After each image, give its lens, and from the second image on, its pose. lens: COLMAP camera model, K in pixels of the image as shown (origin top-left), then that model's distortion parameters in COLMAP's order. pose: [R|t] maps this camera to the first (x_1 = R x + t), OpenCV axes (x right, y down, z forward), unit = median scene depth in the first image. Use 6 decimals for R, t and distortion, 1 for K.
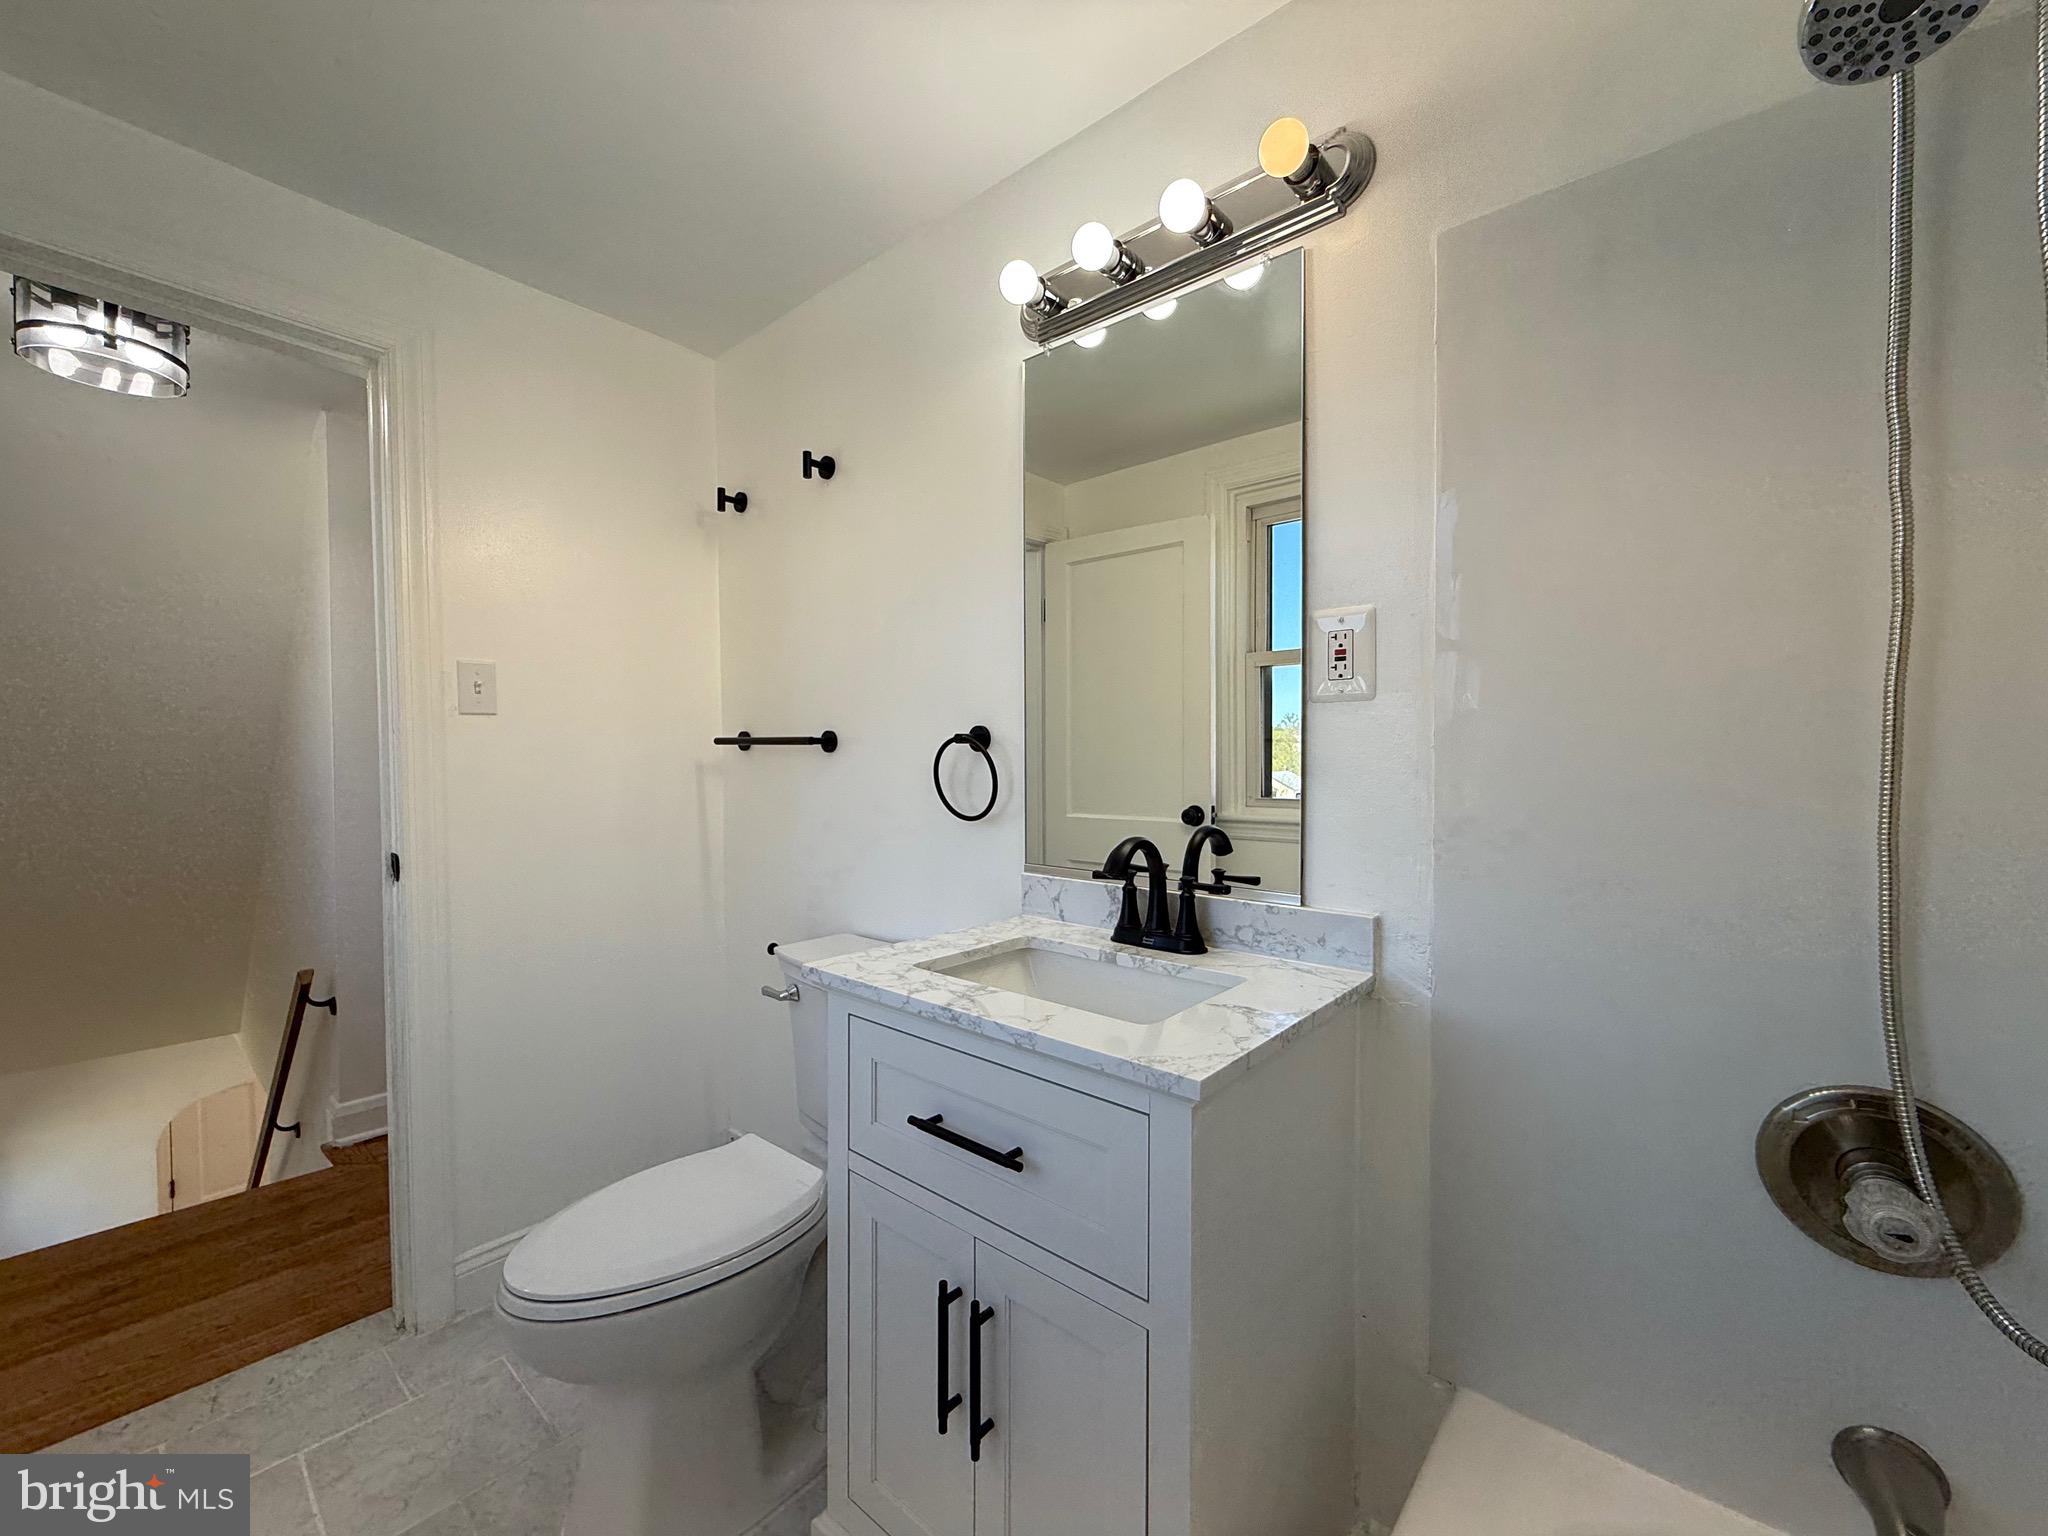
lens RADIAL K [[815.8, 0, 1038.7], [0, 815.8, 778.7], [0, 0, 1]] dist [-0.000592, -0.000068]
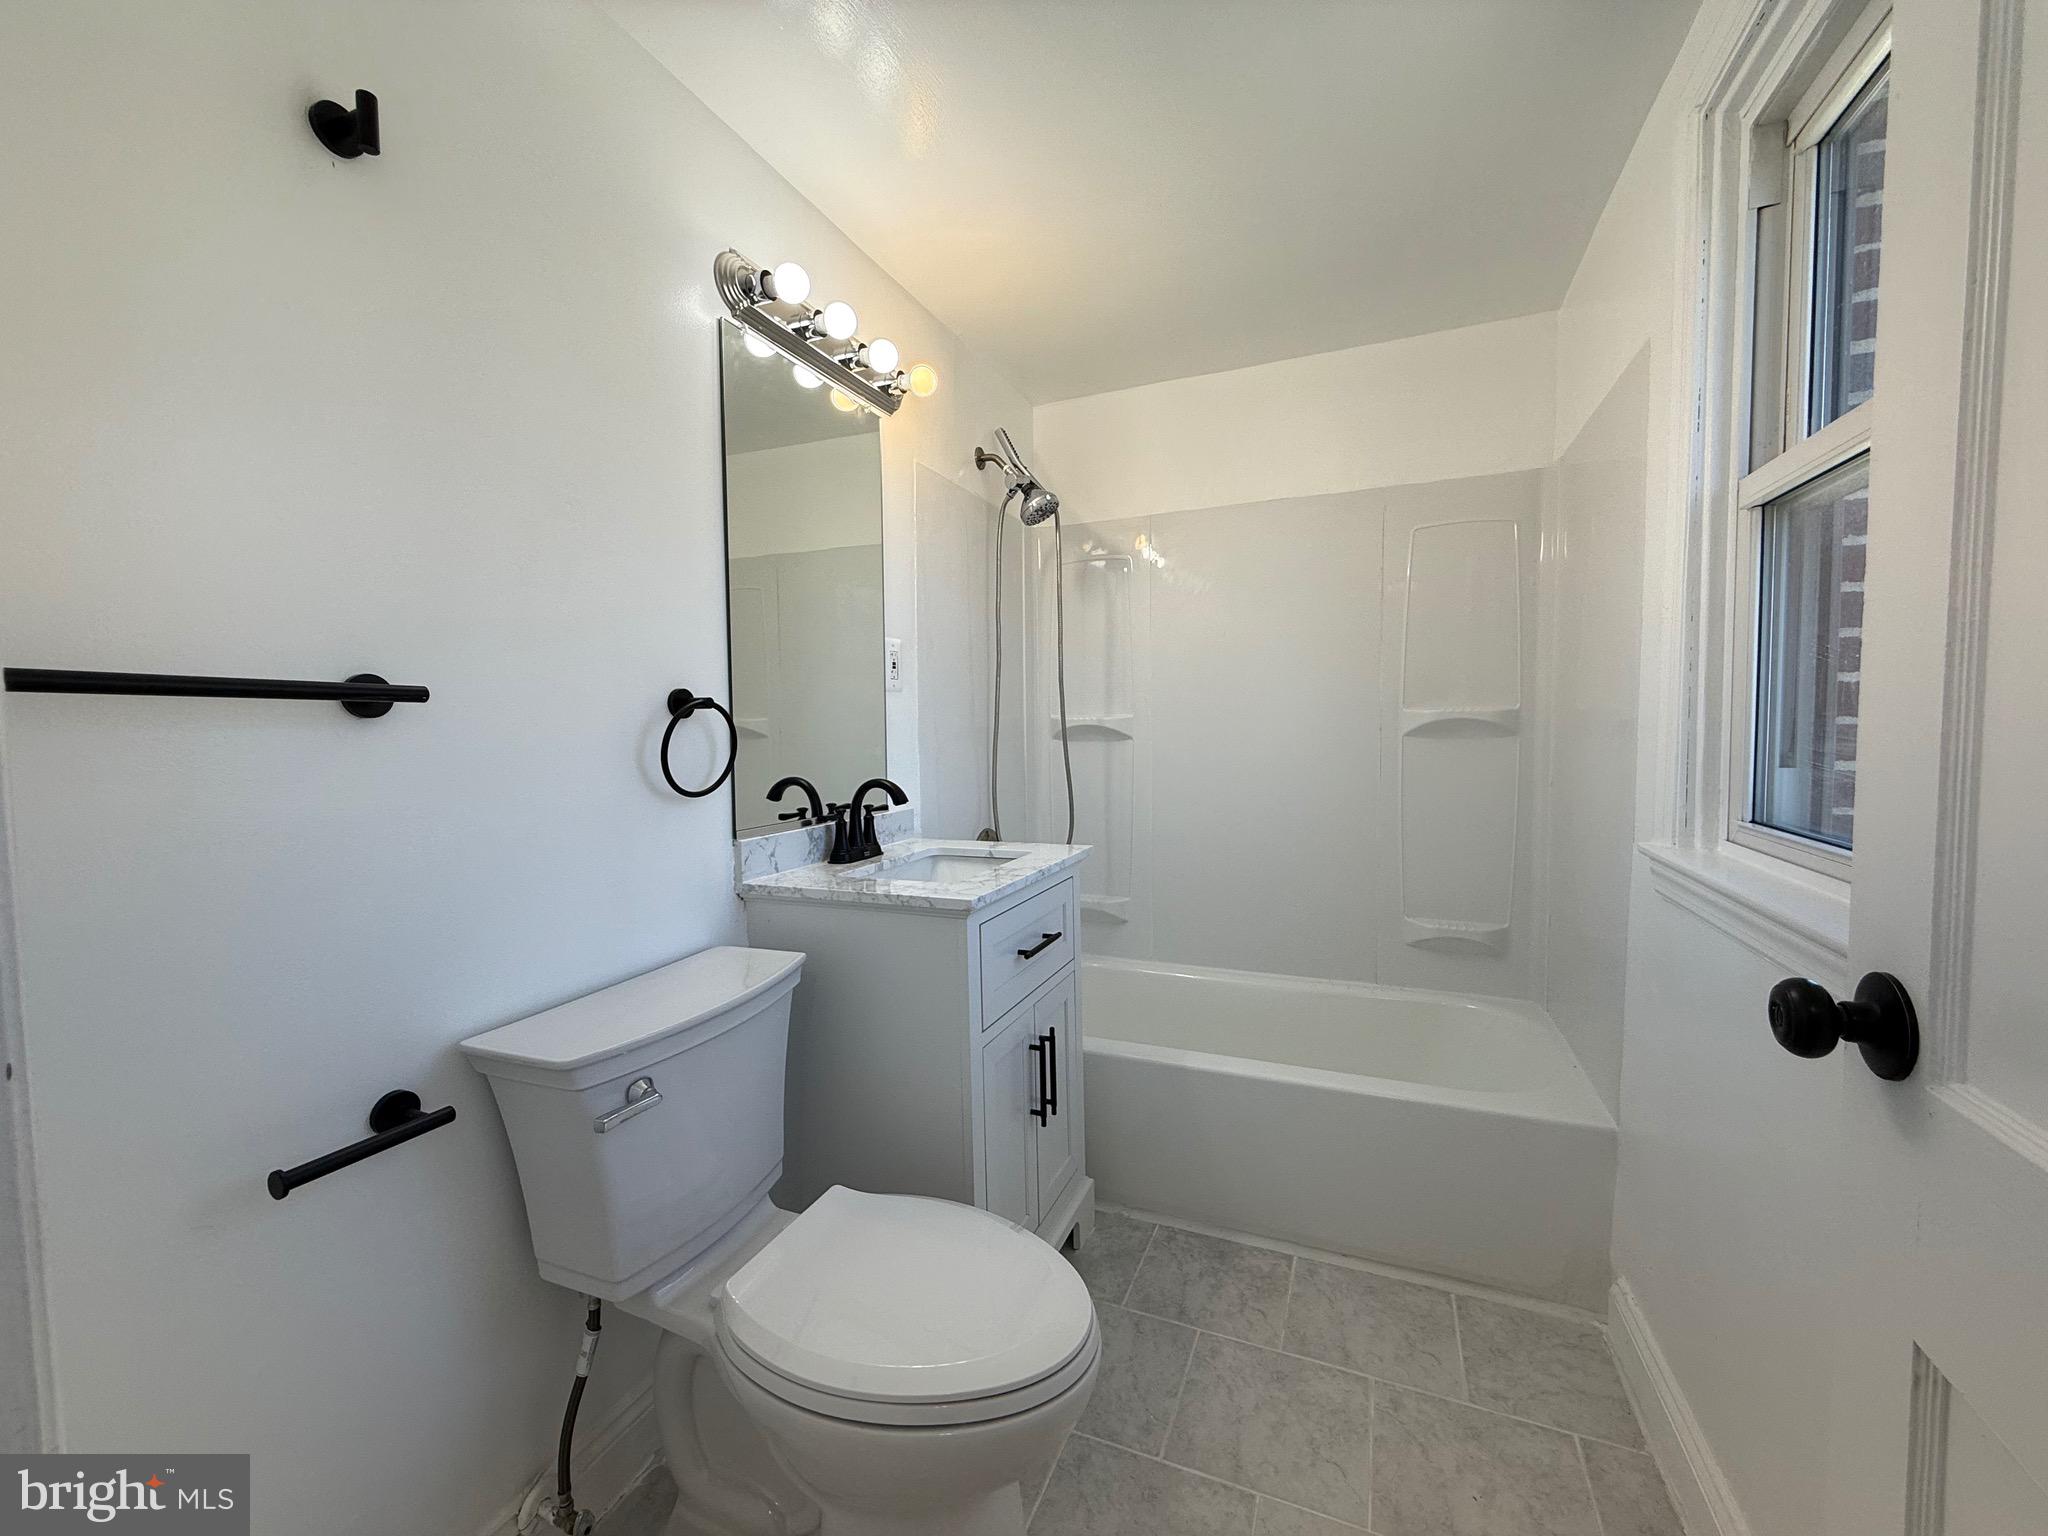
lens RADIAL K [[815.8, 0, 1036.3], [0, 815.8, 763.6], [0, 0, 1]] dist [-0.000592, -0.000068]
pose [[-0.307278, -0.048429, 0.950387, -1.151949], [0.029818, 0.997724, 0.060482, -0.030339], [-0.951152, 0.046923, -0.305135, 1.021547]]
